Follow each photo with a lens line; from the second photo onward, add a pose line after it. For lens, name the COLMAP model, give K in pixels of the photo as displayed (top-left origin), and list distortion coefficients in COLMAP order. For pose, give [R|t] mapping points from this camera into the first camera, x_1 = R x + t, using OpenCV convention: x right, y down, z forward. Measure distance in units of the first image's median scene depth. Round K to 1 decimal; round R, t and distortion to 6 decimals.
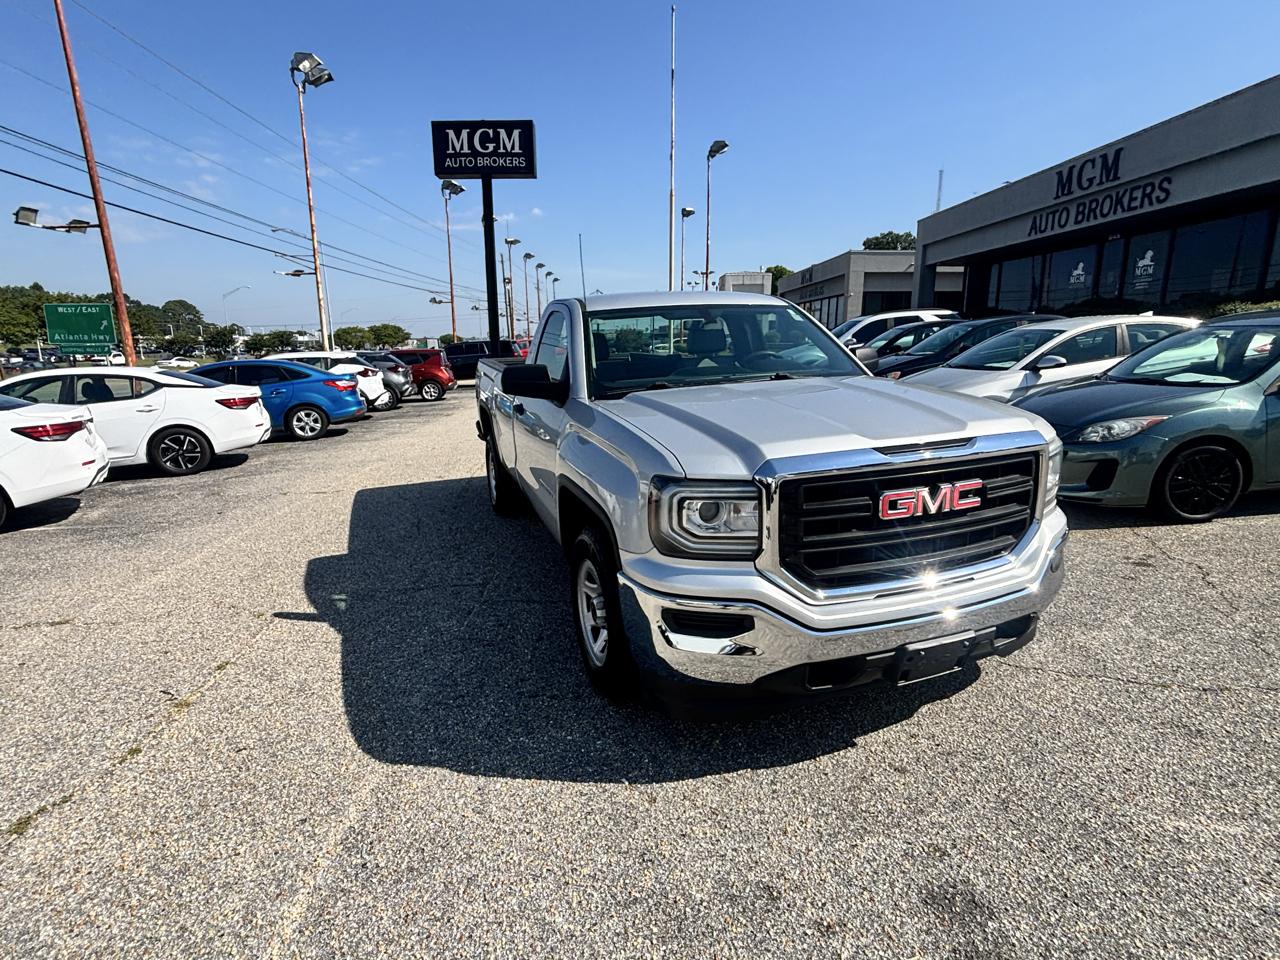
lens RADIAL K [[675.8, 0, 637.3], [0, 675.8, 478.9], [0, 0, 1]] dist [-0.002112, -0.001306]
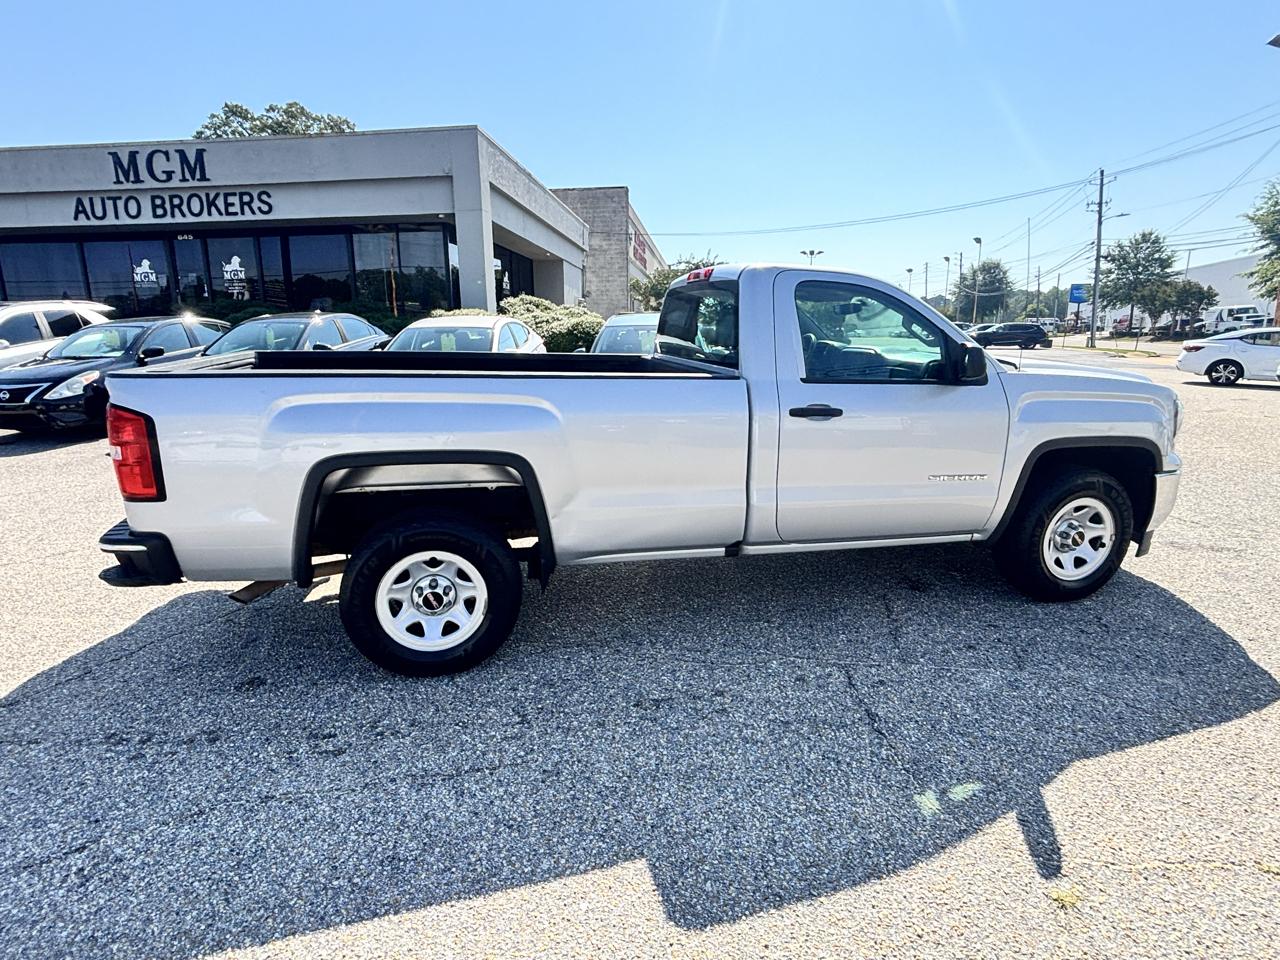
lens RADIAL K [[672.6, 0, 639.8], [0, 672.6, 475.2], [0, 0, 1]] dist [-0.016944, 0.009756]
pose [[0.112032, -0.197675, 0.973845, -0.256449], [0.211862, 0.962233, 0.170945, -0.056948], [-0.970857, 0.187169, 0.149681, 0.304691]]
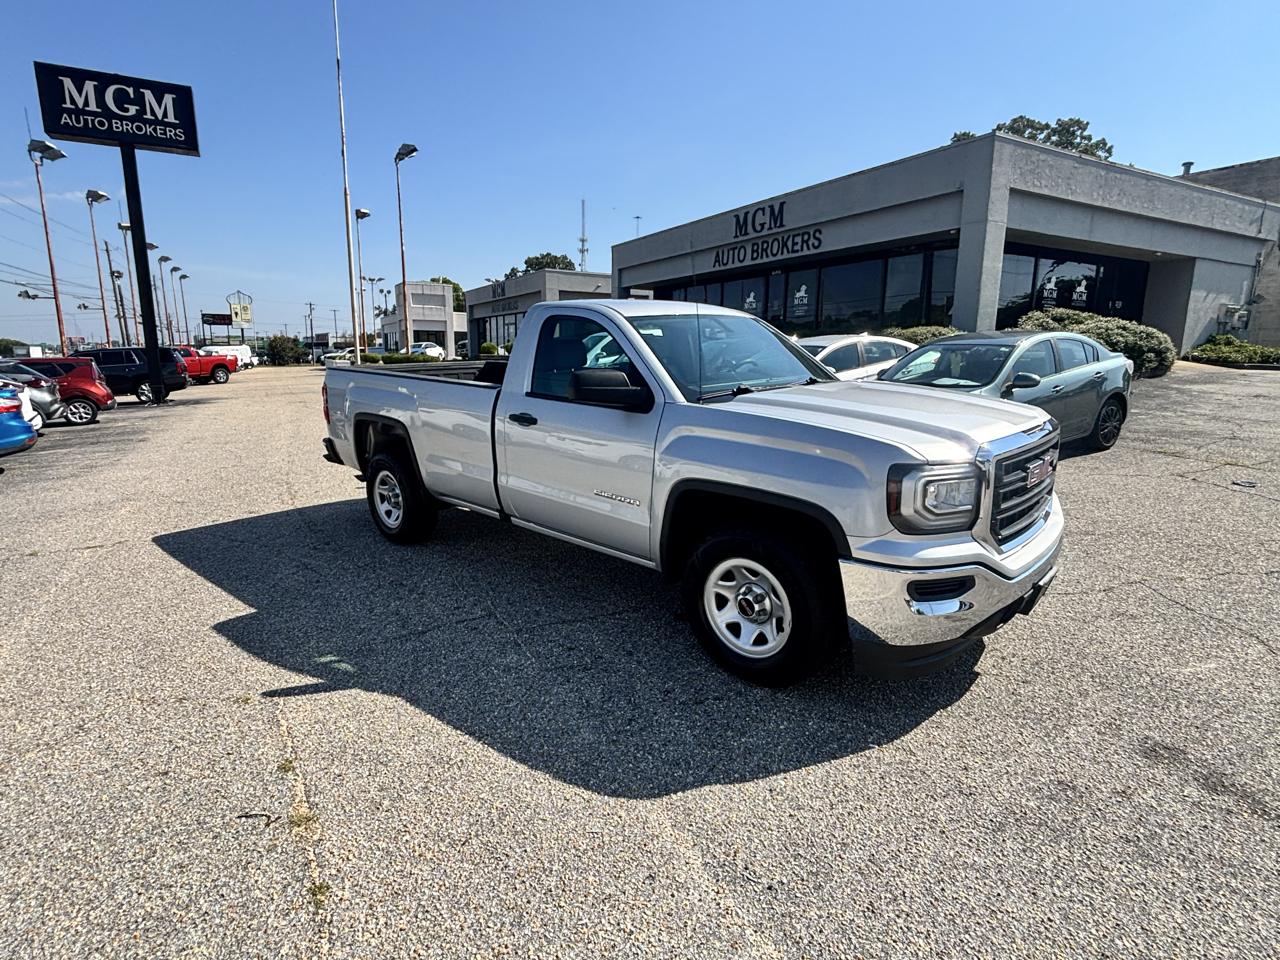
lens RADIAL K [[673.7, 0, 640.9], [0, 673.7, 481.8], [0, 0, 1]] dist [-0.005419, 0.002880]
pose [[0.883323, -0.076222, 0.462526, -0.129829], [0.082580, 0.996563, 0.006520, -0.002883], [-0.461433, 0.032436, 0.886582, 0.029750]]
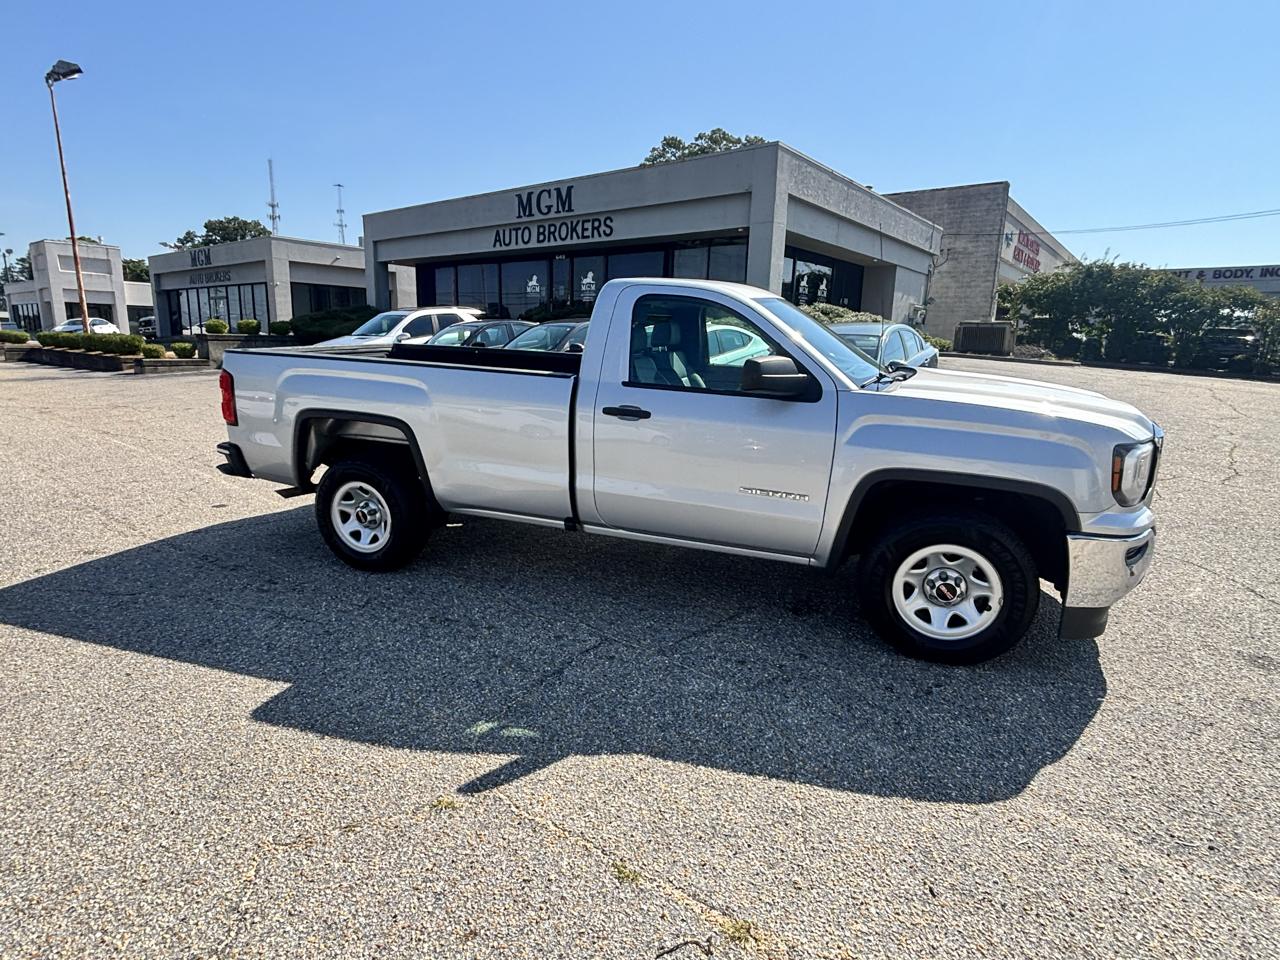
lens RADIAL K [[669.8, 0, 640.7], [0, 669.8, 485.2], [0, 0, 1]] dist [0.003510, -0.006952]
pose [[0.628662, -0.143642, 0.764298, -0.221163], [0.132230, 0.988227, 0.076963, -0.021485], [-0.766354, 0.052679, 0.640255, 0.132657]]
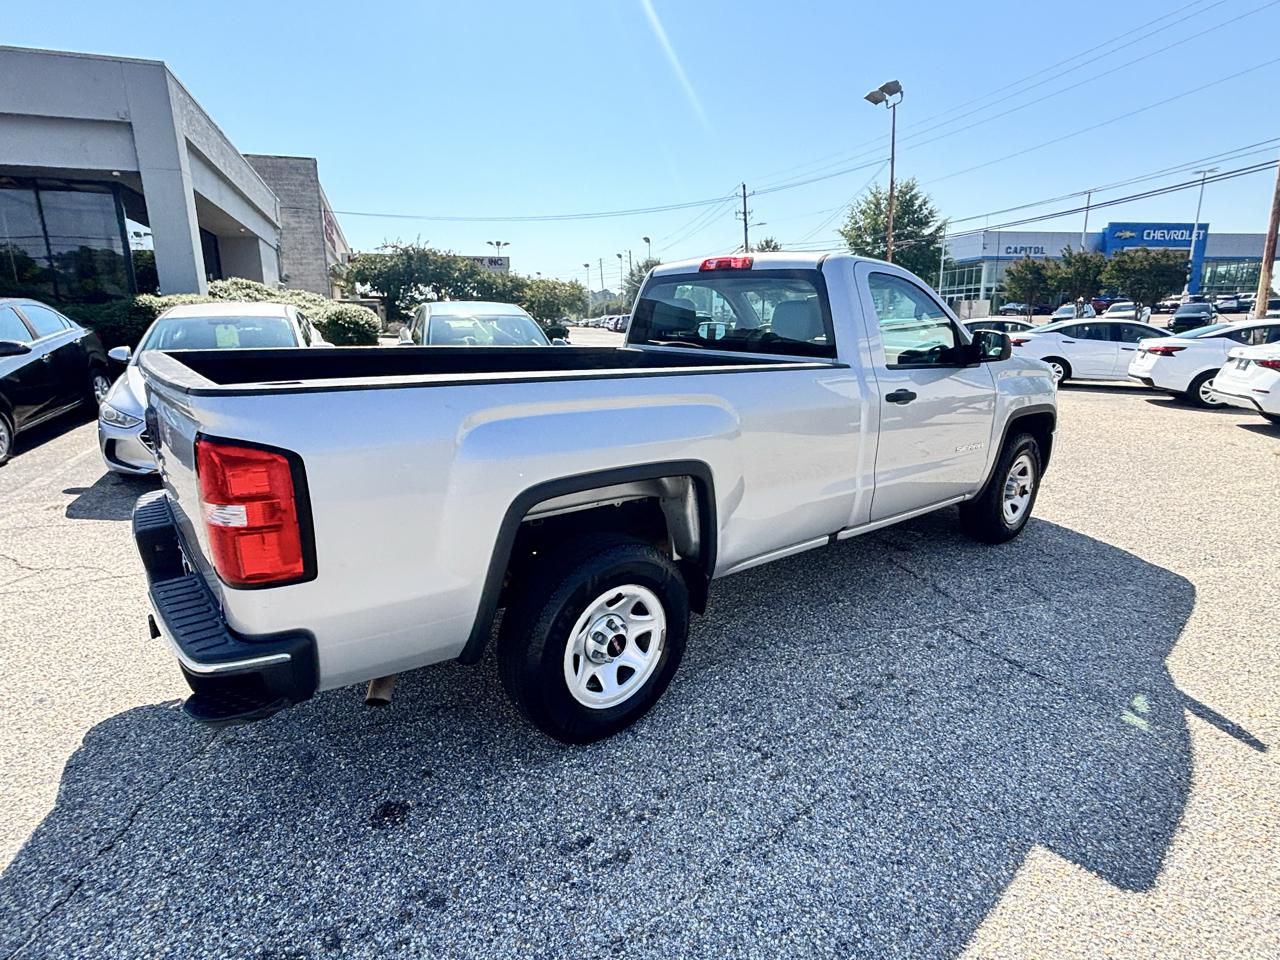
lens RADIAL K [[672.6, 0, 639.8], [0, 672.6, 475.2], [0, 0, 1]] dist [-0.016944, 0.009756]
pose [[-0.340334, -0.198443, 0.919126, -0.224094], [0.206946, 0.937703, 0.279082, -0.083344], [-0.917249, 0.285191, -0.278066, 0.424280]]
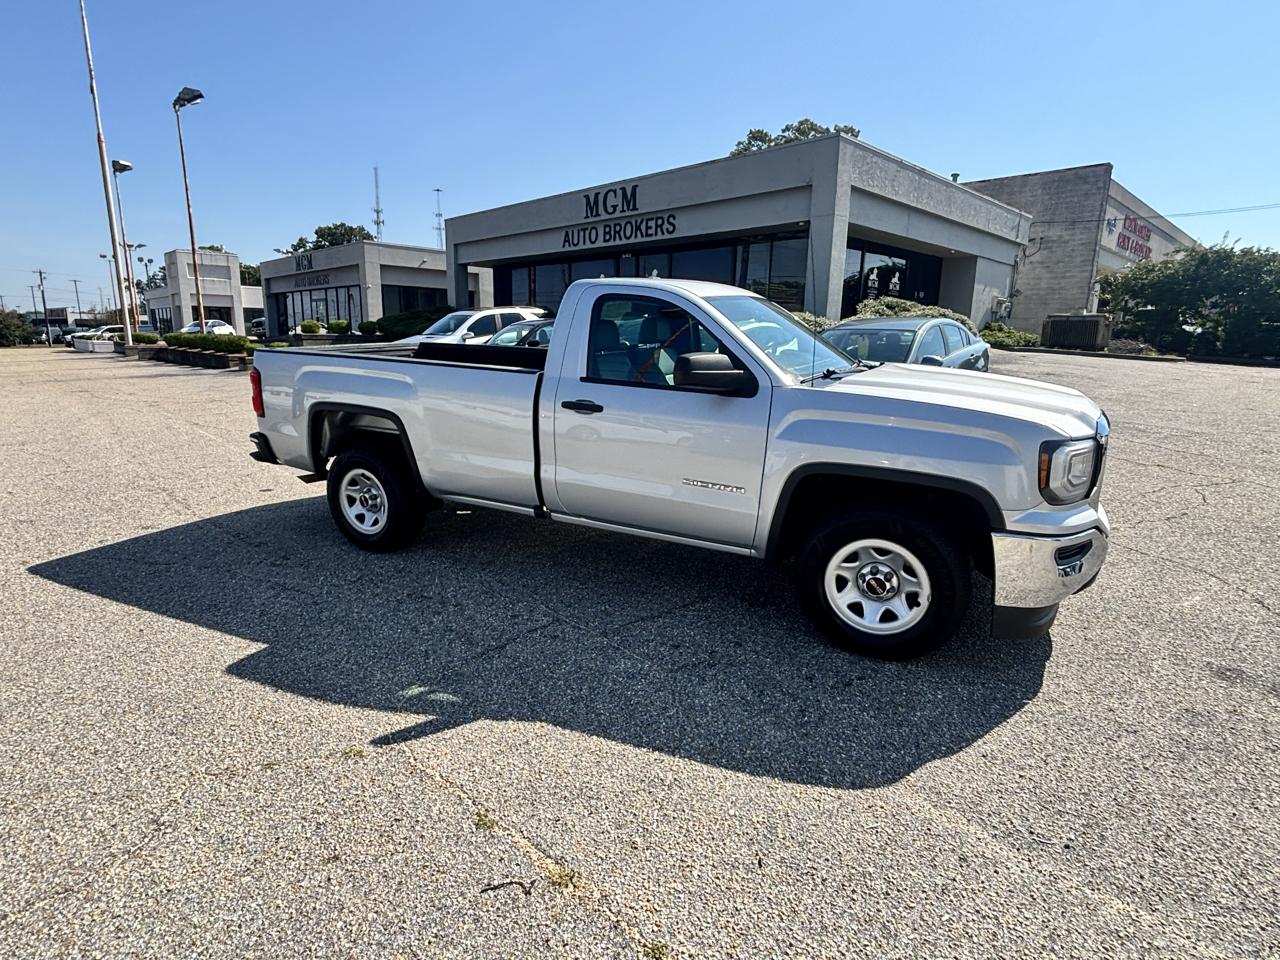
lens RADIAL K [[669.8, 0, 640.7], [0, 669.8, 485.2], [0, 0, 1]] dist [0.003510, -0.006952]
pose [[0.721530, -0.133779, 0.679336, -0.198772], [0.121709, 0.990385, 0.065765, -0.014440], [-0.681602, 0.035230, 0.730875, 0.092107]]
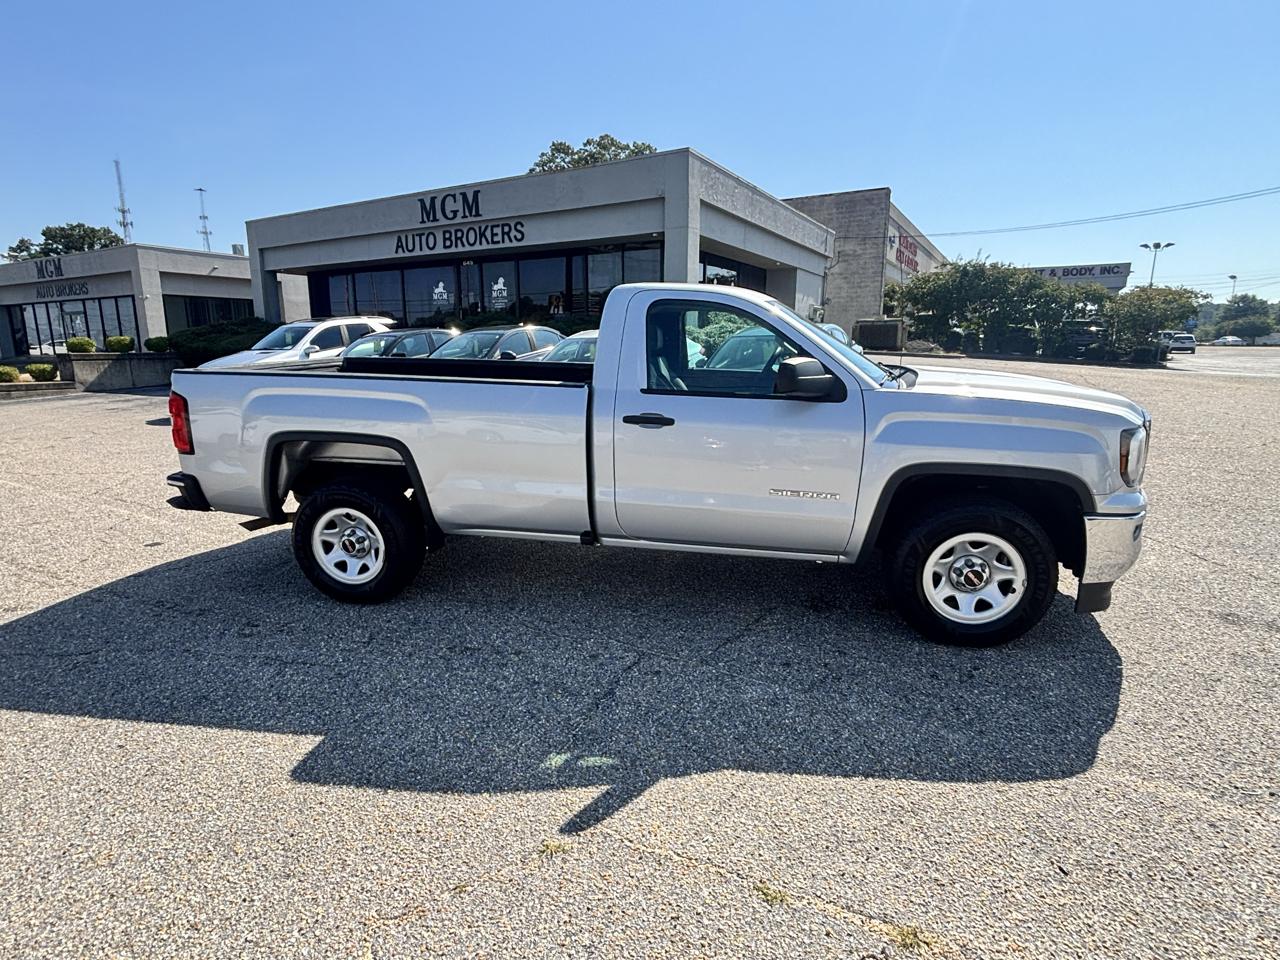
lens RADIAL K [[671.1, 0, 640.4], [0, 671.1, 483.1], [0, 0, 1]] dist [-0.003417, 0.000639]
pose [[0.504016, -0.169296, 0.846940, -0.240375], [0.177921, 0.979921, 0.089997, -0.029108], [-0.845170, 0.105329, 0.524017, 0.168130]]
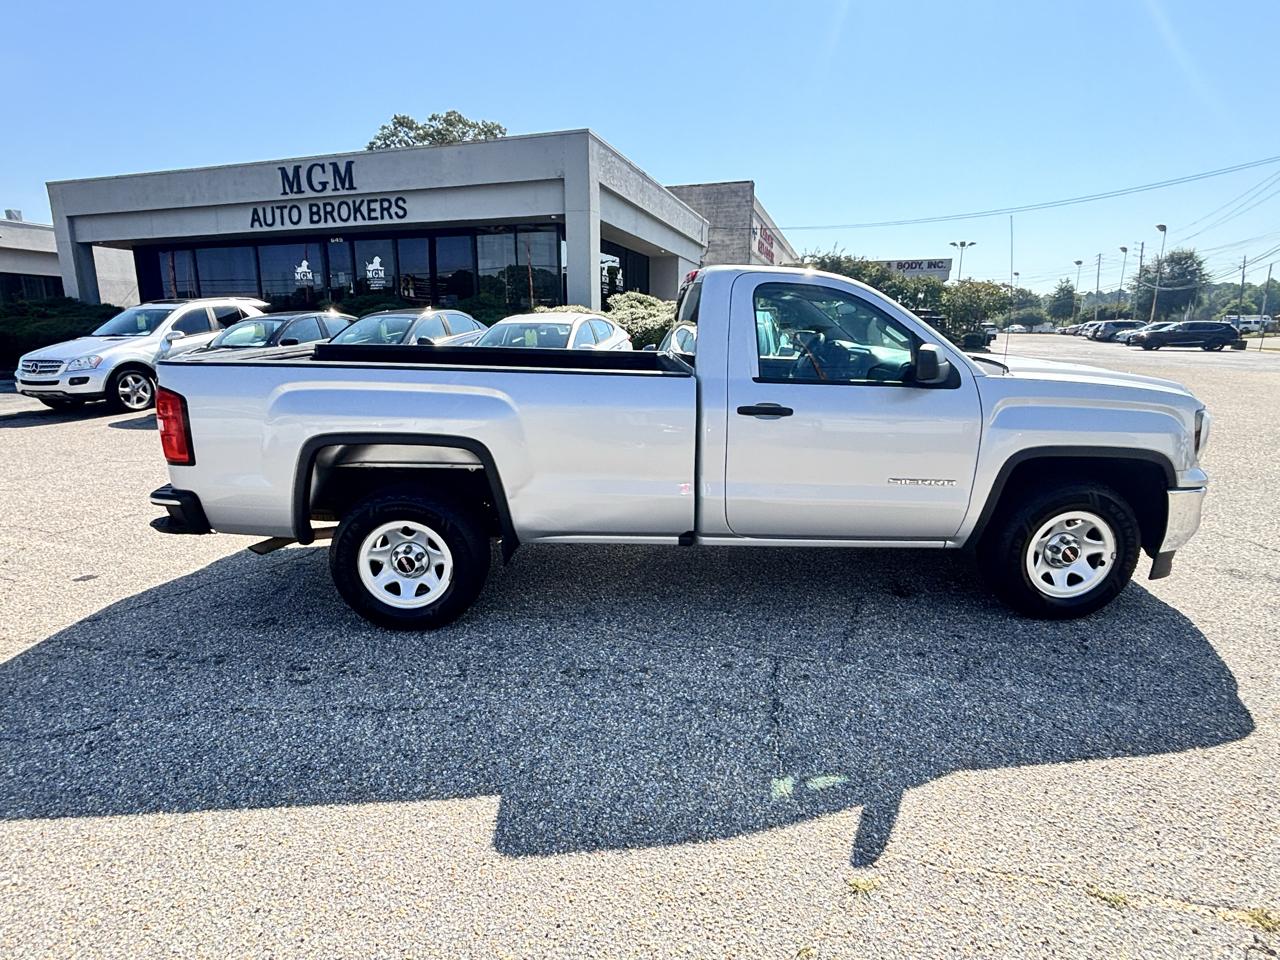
lens RADIAL K [[671.4, 0, 640.9], [0, 671.4, 475.6], [0, 0, 1]] dist [-0.006919, -0.001128]
pose [[0.303936, -0.194664, 0.932593, -0.259394], [0.194060, 0.971029, 0.139442, -0.046240], [-0.932719, 0.138598, 0.332907, 0.249054]]
